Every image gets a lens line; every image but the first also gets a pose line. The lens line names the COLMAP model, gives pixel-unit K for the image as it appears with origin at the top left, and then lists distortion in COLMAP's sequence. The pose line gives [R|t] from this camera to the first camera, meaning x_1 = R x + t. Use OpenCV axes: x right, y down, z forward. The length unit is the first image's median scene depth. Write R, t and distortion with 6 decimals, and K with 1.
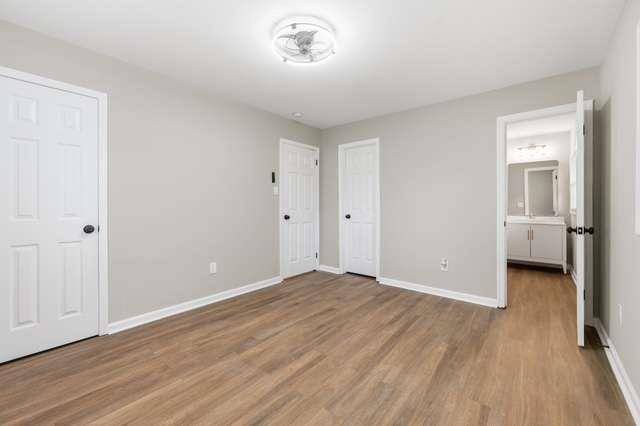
lens RADIAL K [[251.6, 0, 314.8], [0, 251.6, 211.4], [0, 0, 1]] dist [0.001915, 0.000074]
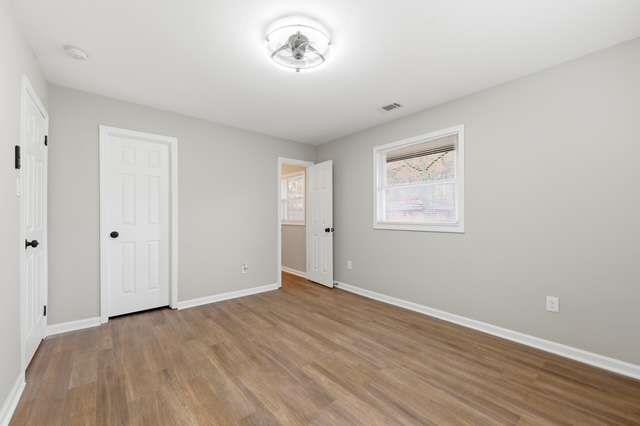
lens RADIAL K [[251.6, 0, 314.8], [0, 251.6, 211.4], [0, 0, 1]] dist [0.001915, 0.000074]
pose [[0.210264, 0.018176, 0.977476, -0.733903], [0.024322, 0.999420, -0.023816, -0.018805], [-0.977342, 0.028781, 0.209700, 0.562497]]
